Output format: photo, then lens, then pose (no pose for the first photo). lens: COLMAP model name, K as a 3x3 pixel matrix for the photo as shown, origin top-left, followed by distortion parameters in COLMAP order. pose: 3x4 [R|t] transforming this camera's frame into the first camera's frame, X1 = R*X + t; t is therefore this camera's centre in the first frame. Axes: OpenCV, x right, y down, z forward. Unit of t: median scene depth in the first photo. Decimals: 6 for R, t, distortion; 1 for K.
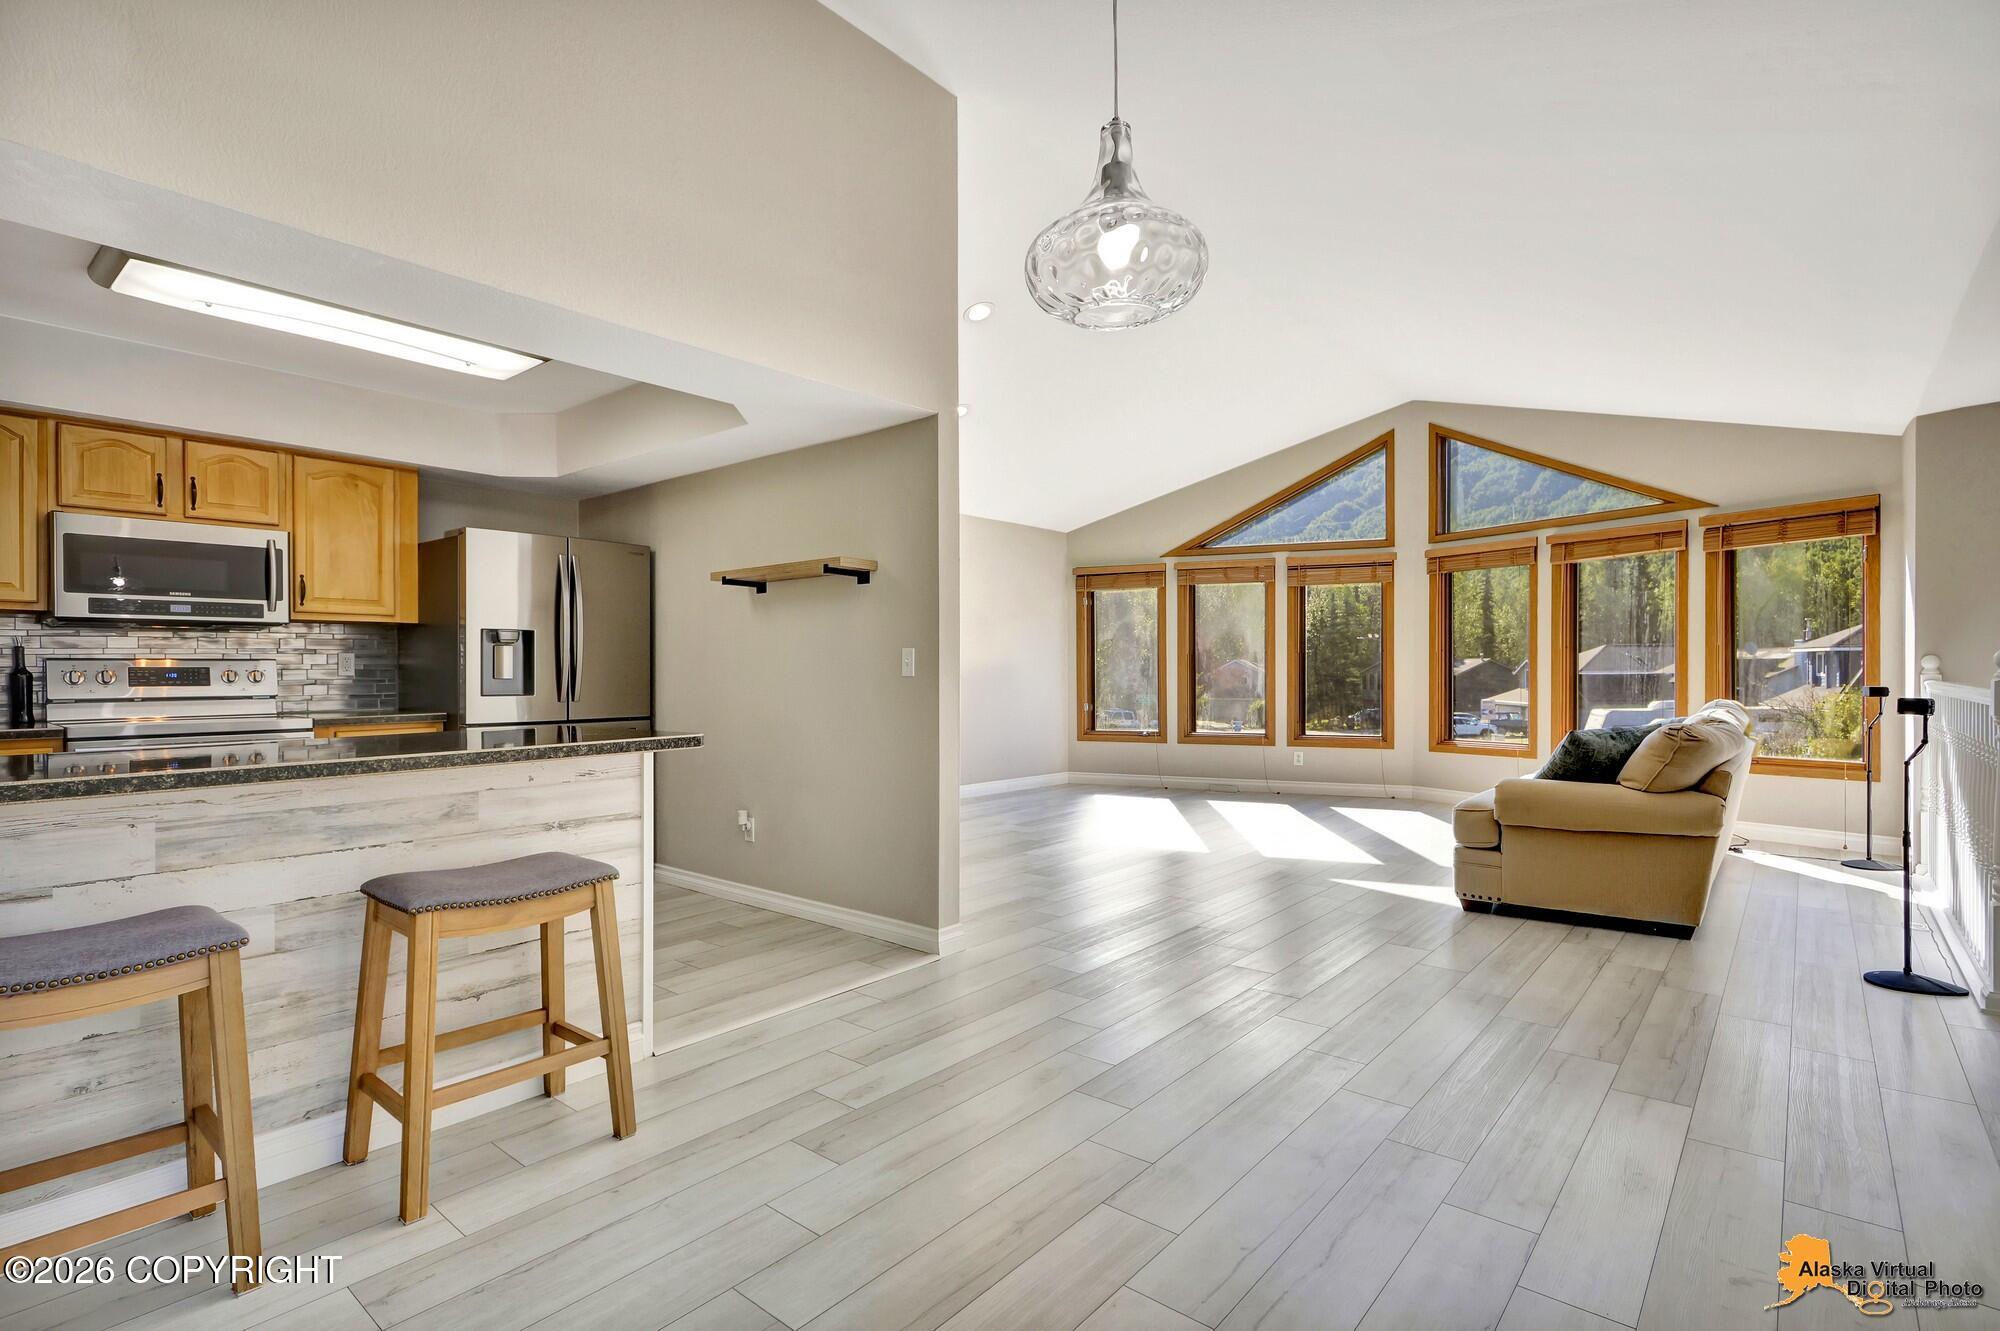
lens RADIAL K [[961.7, 0, 972.4], [0, 961.7, 676.0], [0, 0, 1]] dist [0.003614, -0.000745]
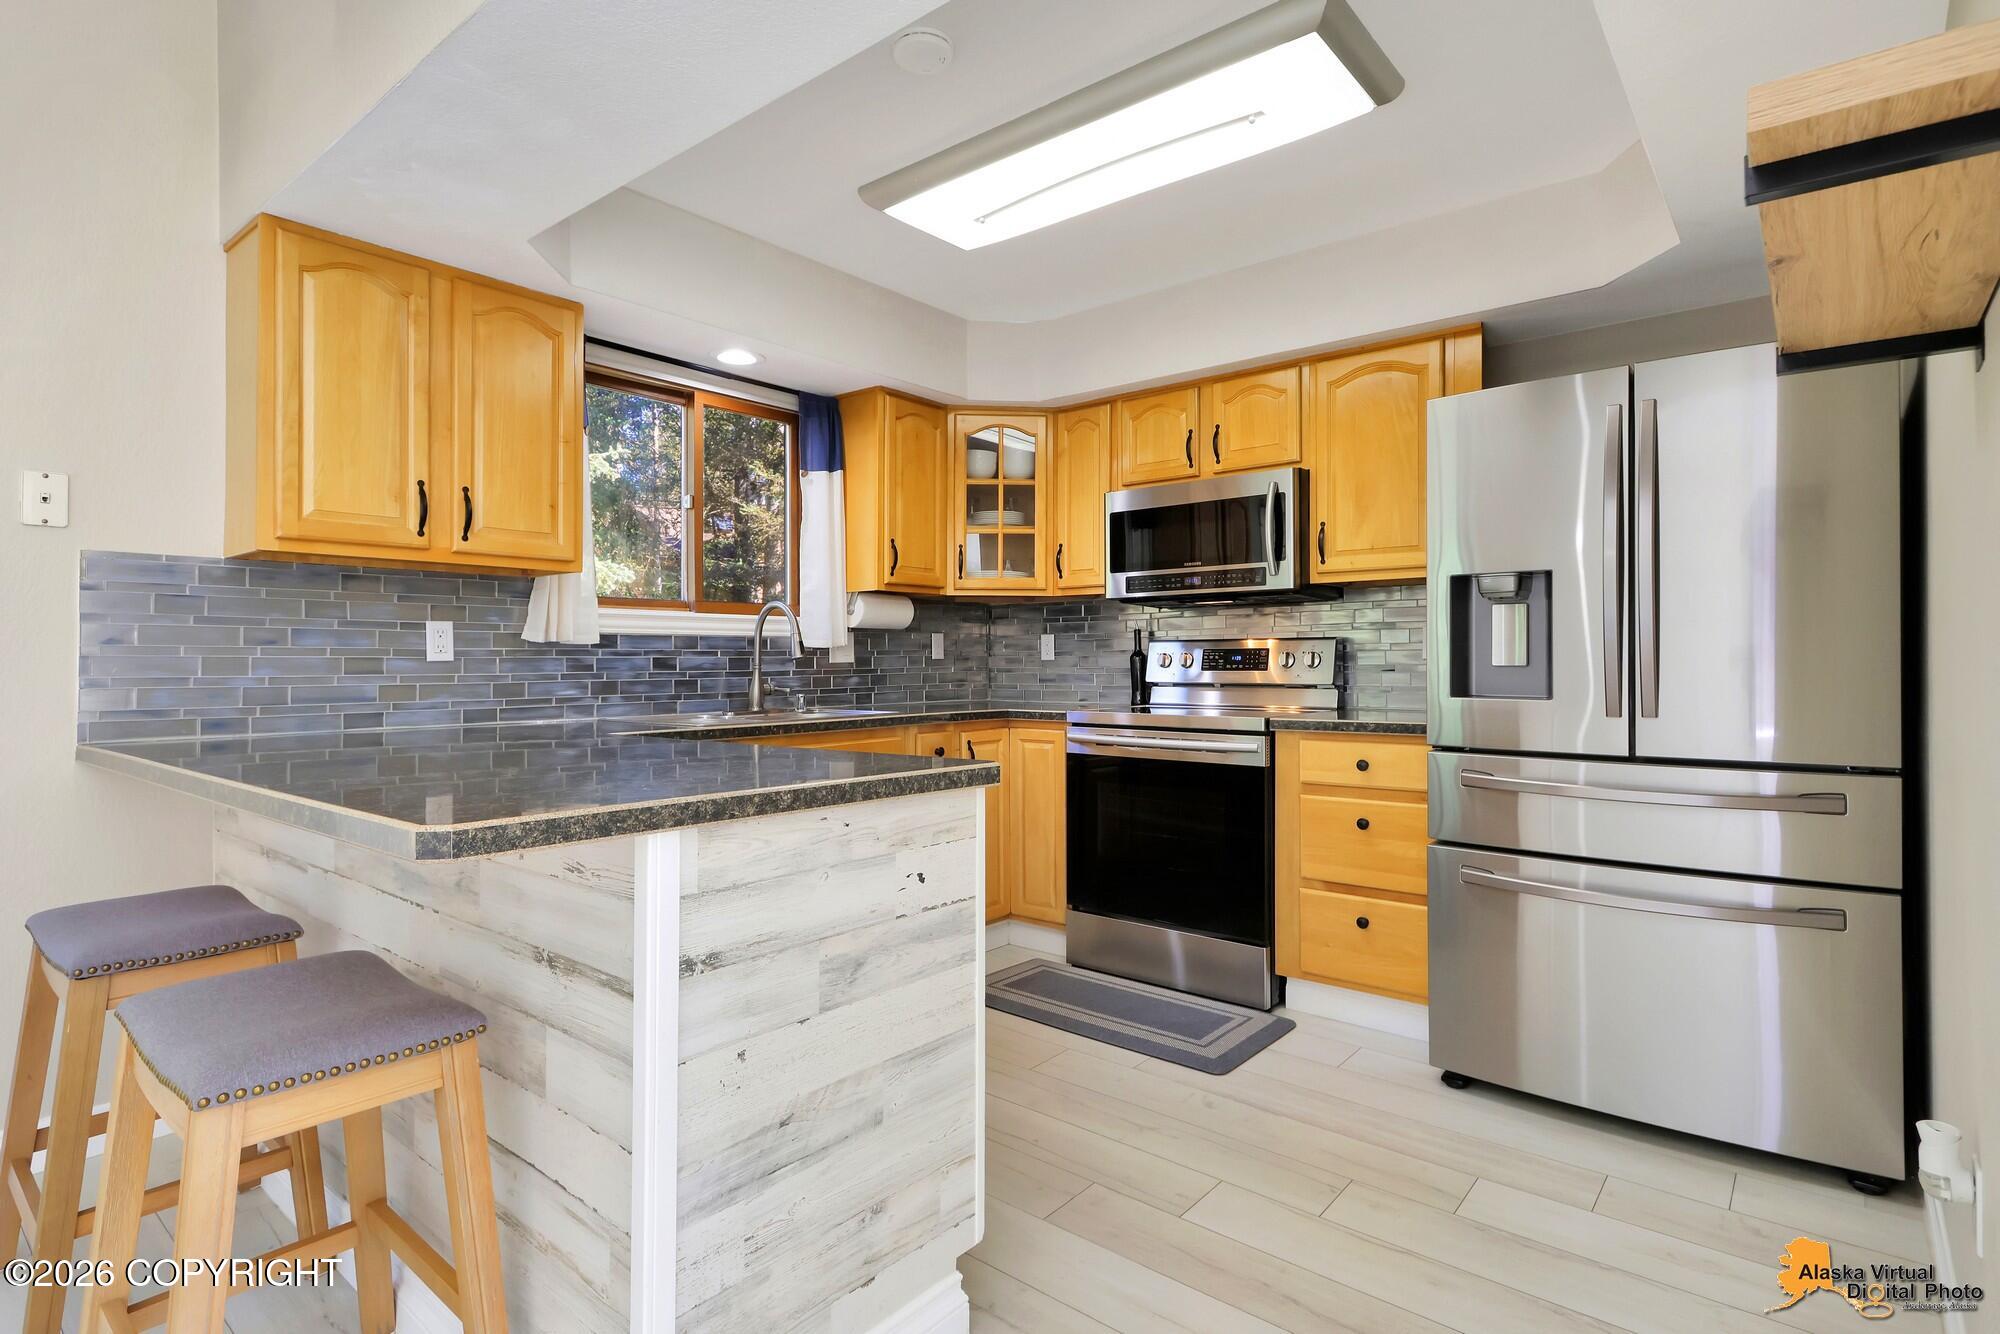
lens RADIAL K [[961.7, 0, 1002.2], [0, 961.7, 665.7], [0, 0, 1]] dist [0.003614, -0.000745]
pose [[0.010445, 0.009566, -0.999900, 0.034774], [0.000068, 0.999954, 0.009567, -0.001918], [0.999945, -0.000167, 0.010444, 0.706330]]
